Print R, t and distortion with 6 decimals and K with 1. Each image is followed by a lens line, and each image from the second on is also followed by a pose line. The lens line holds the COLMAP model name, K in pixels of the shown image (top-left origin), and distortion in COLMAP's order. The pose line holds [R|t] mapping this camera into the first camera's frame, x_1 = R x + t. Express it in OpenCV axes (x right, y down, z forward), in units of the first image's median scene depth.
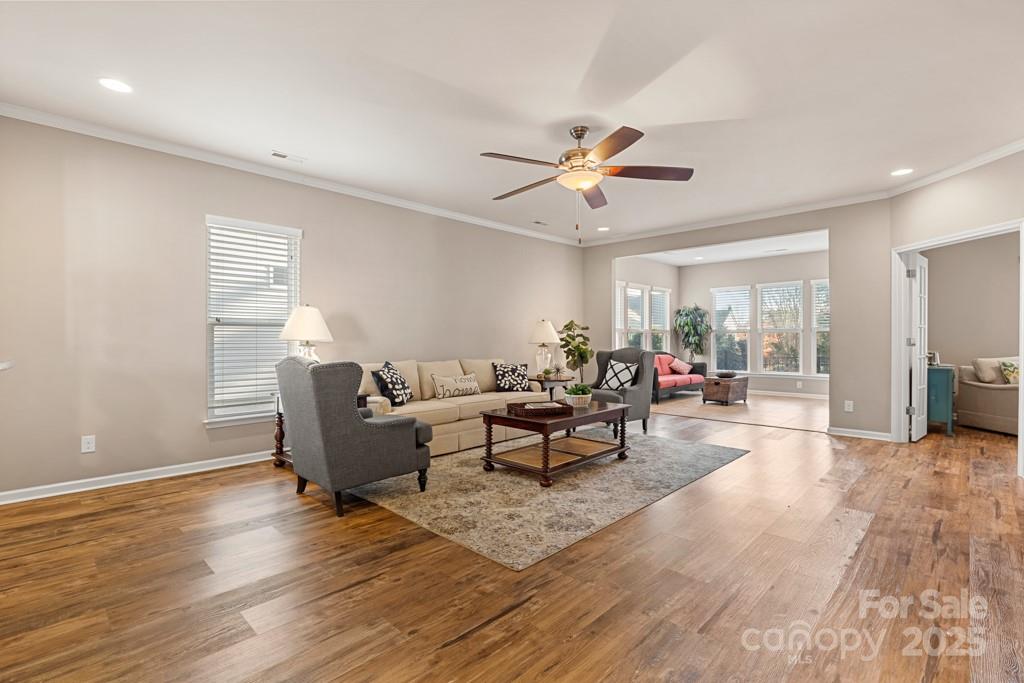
lens RADIAL K [[483.4, 0, 510.9], [0, 483.4, 341.1], [0, 0, 1]] dist [0.004573, 0.000771]
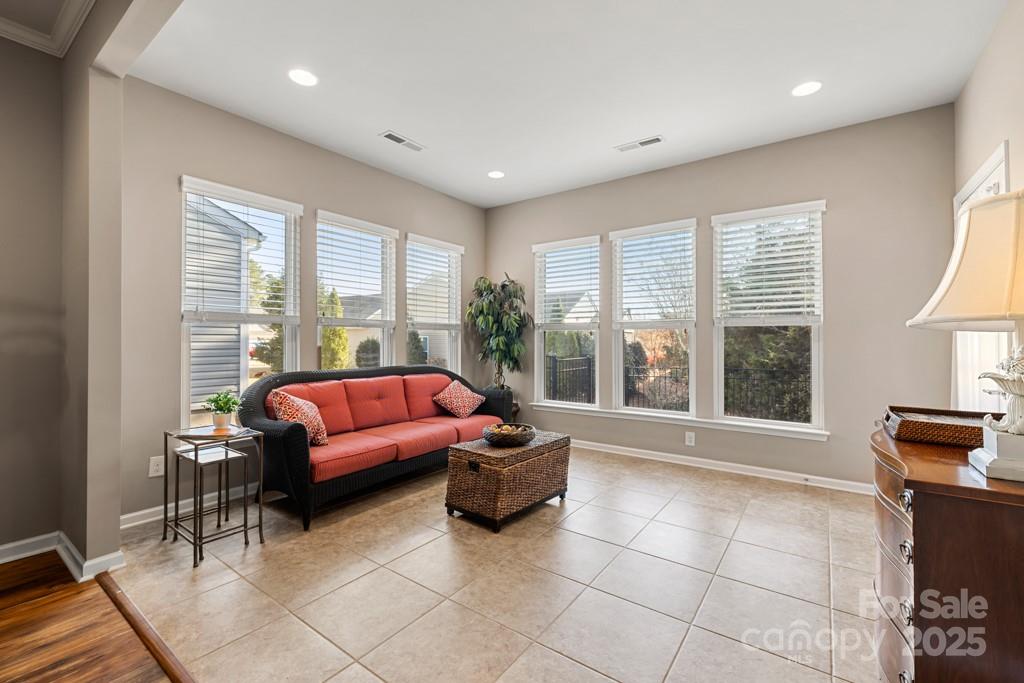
lens RADIAL K [[436.1, 0, 511.2], [0, 436.1, 339.2], [0, 0, 1]] dist [0.001503, -0.000074]
pose [[0.990827, 0.001476, 0.135132, 0.333151], [-0.000281, 0.999961, -0.008865, -0.002442], [-0.135140, 0.008746, 0.990788, 0.548641]]
